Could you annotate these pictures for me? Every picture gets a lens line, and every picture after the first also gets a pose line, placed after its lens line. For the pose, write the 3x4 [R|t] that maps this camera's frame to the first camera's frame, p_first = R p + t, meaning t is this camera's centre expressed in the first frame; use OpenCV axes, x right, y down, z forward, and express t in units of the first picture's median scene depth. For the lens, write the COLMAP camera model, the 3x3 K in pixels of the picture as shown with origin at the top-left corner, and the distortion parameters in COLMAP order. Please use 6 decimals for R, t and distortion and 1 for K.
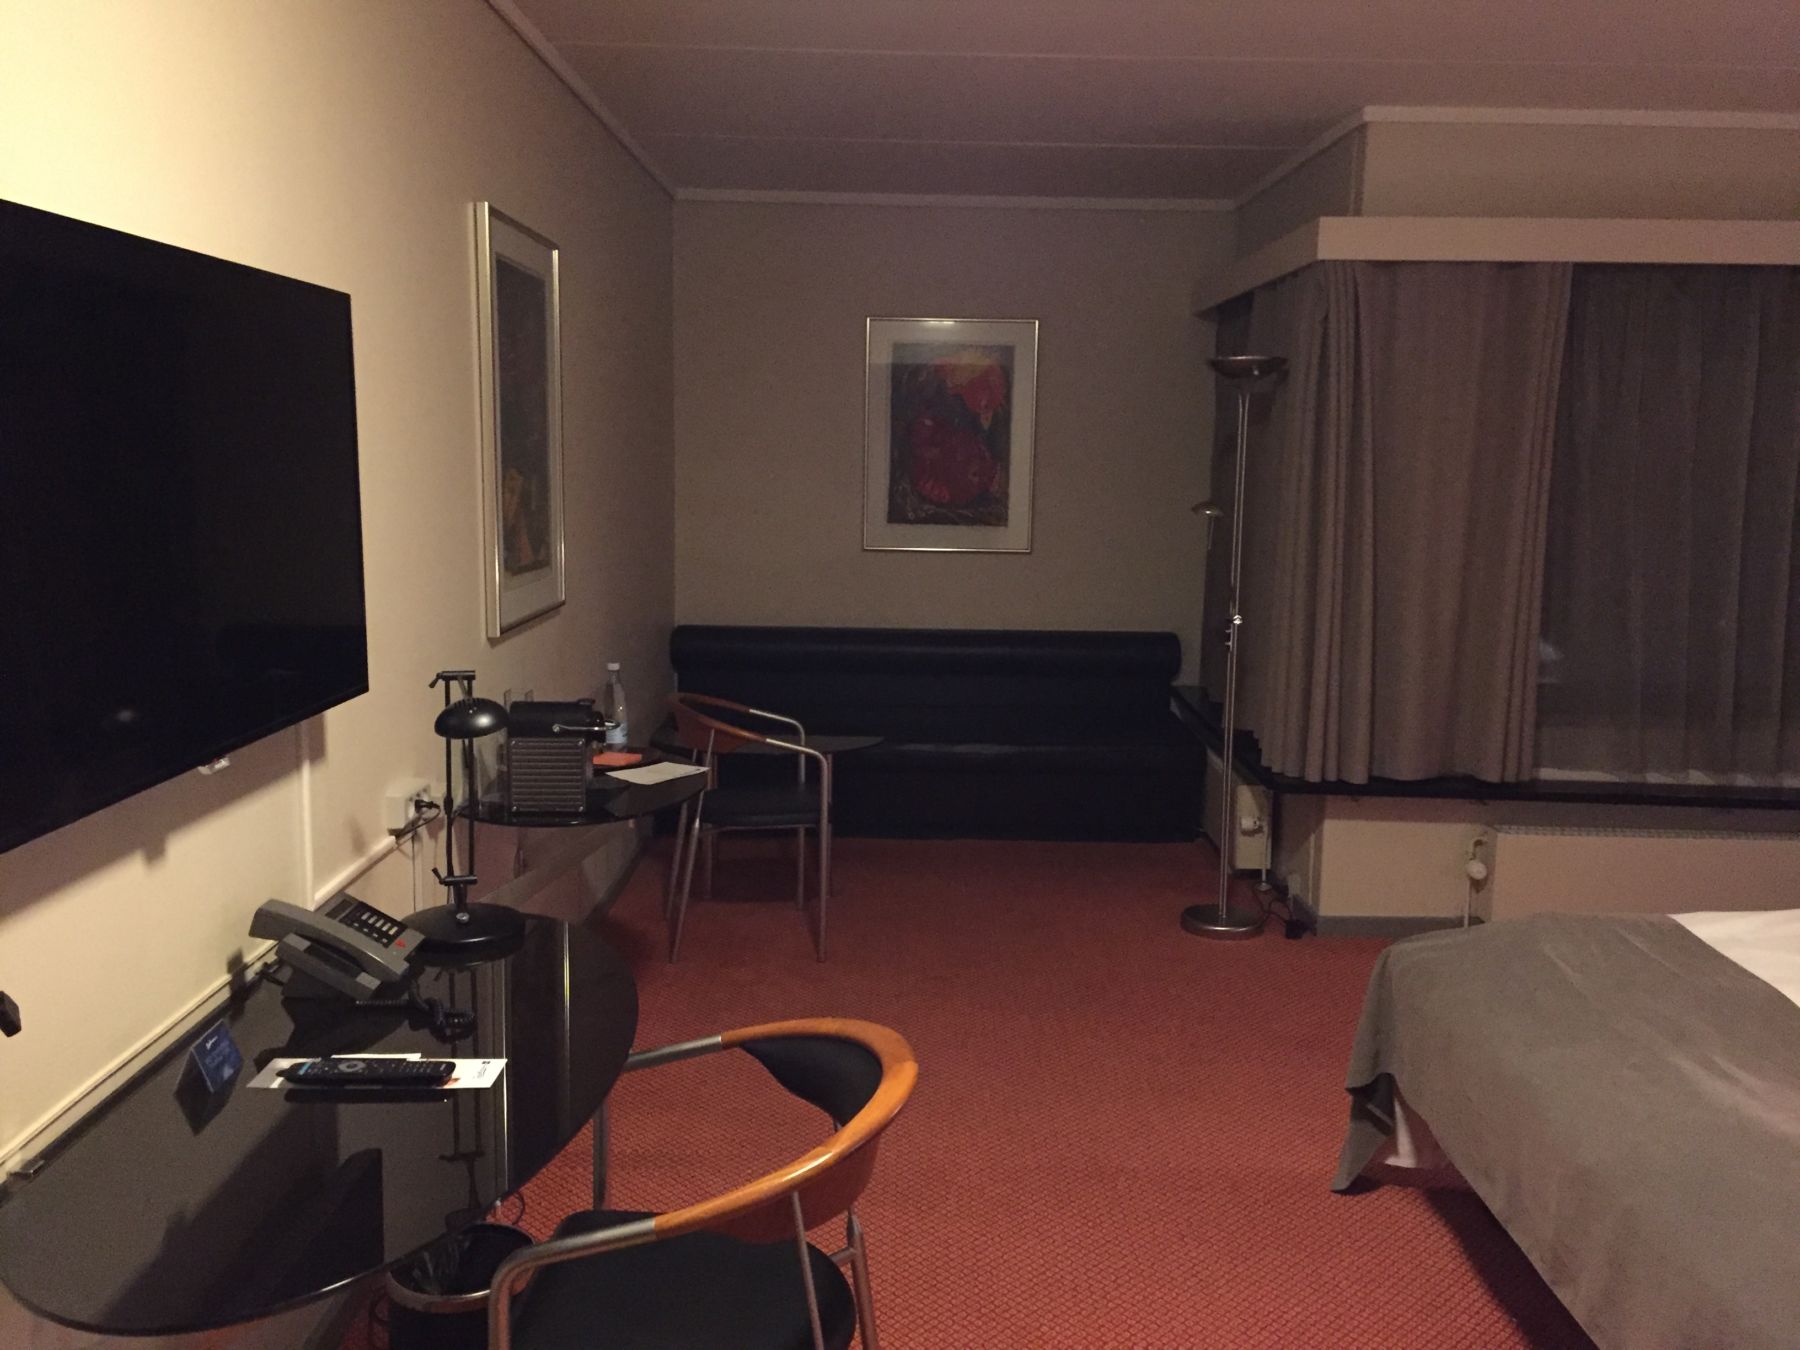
lens RADIAL K [[1561.4, 0, 895.3], [0, 1561.4, 671.6], [0, 0, 1]] dist [-0.007246, -0.013186]
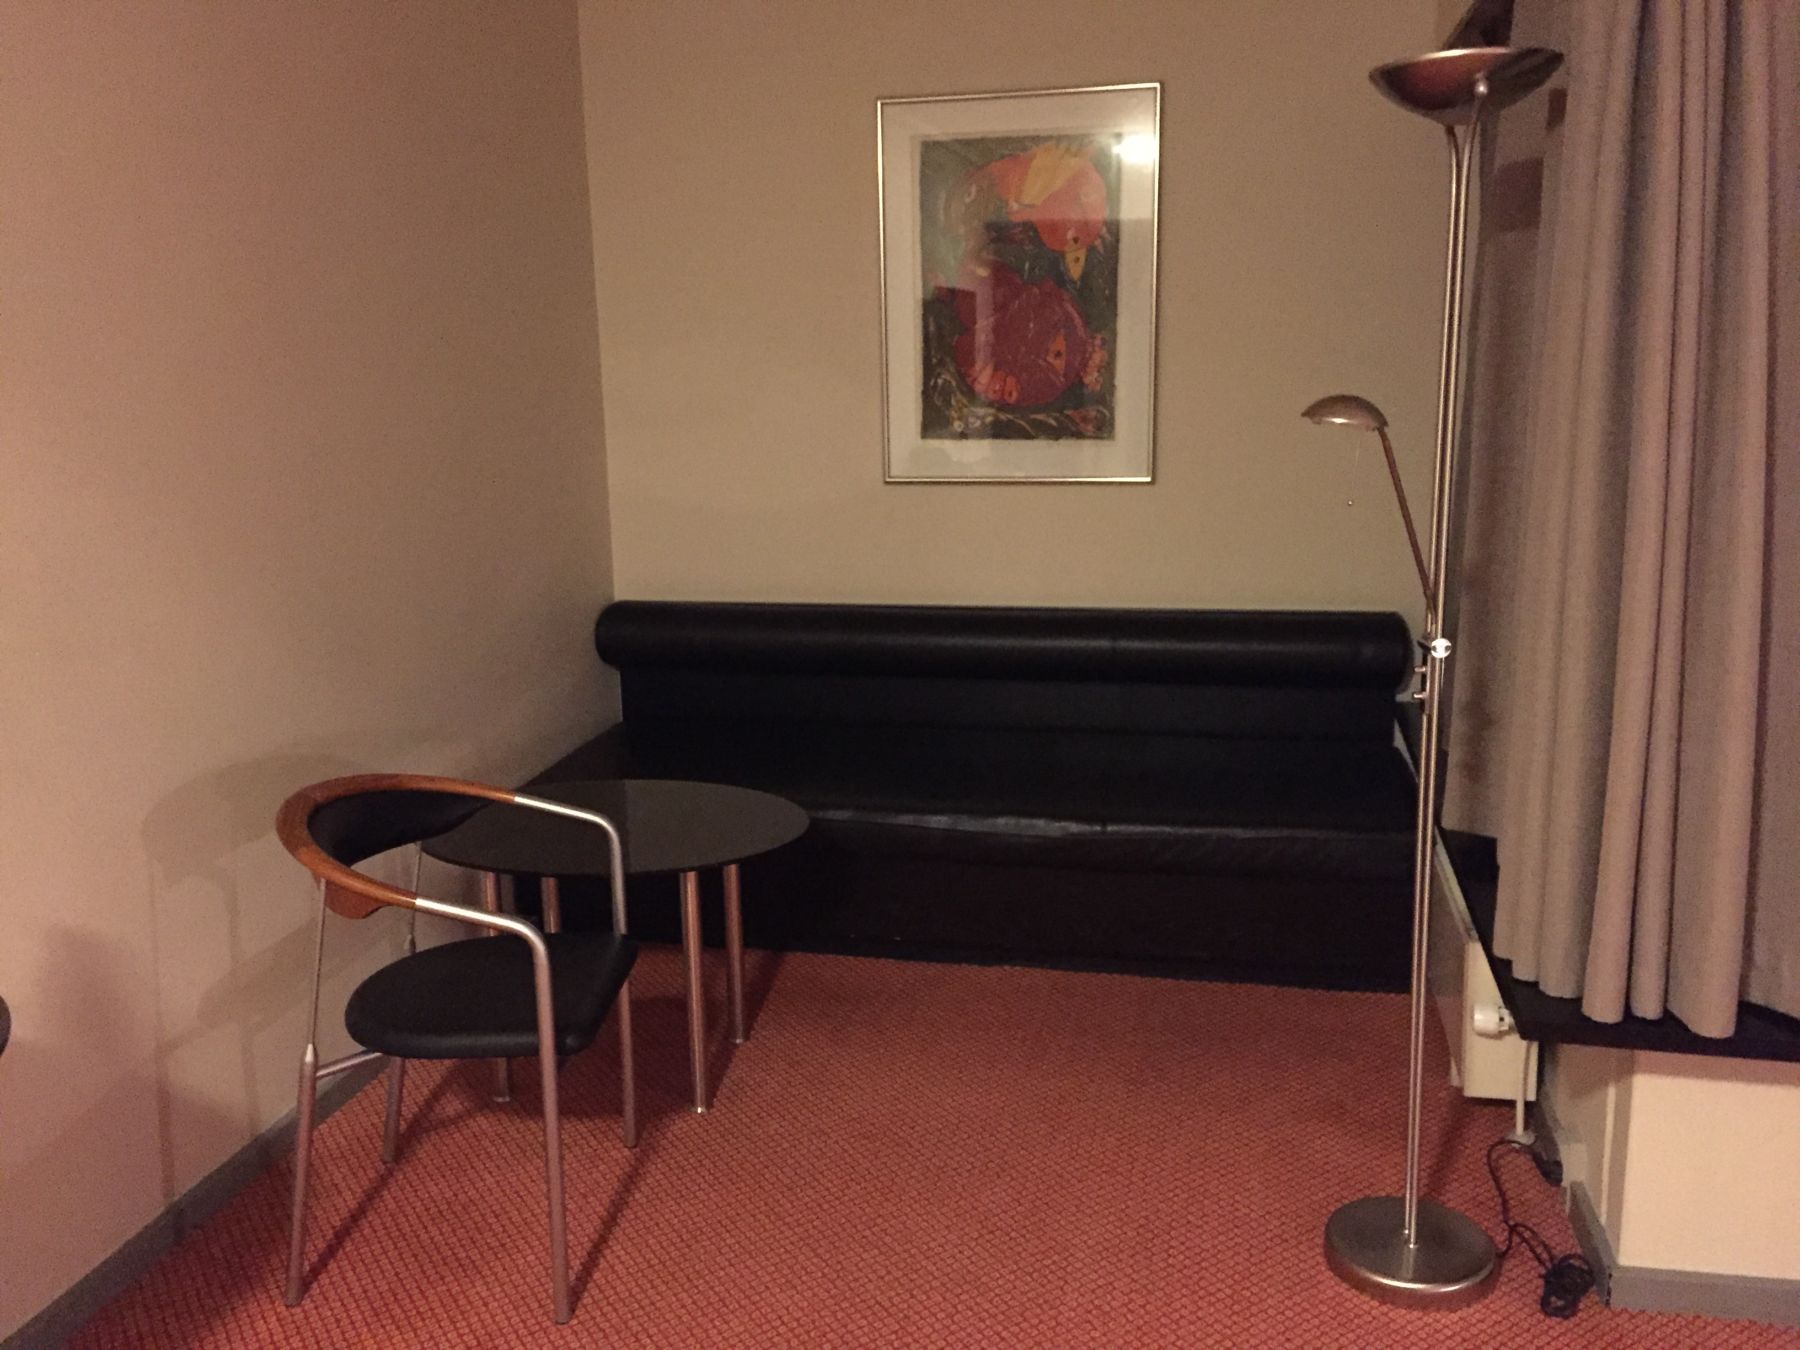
lens RADIAL K [[1561.4, 0, 907.4], [0, 1561.4, 677.3], [0, 0, 1]] dist [-0.007246, -0.013186]
pose [[0.978336, 0.005881, -0.206942, 0.143494], [0.008319, 0.997672, 0.067682, -0.051209], [0.206858, -0.067937, 0.976009, 0.462608]]
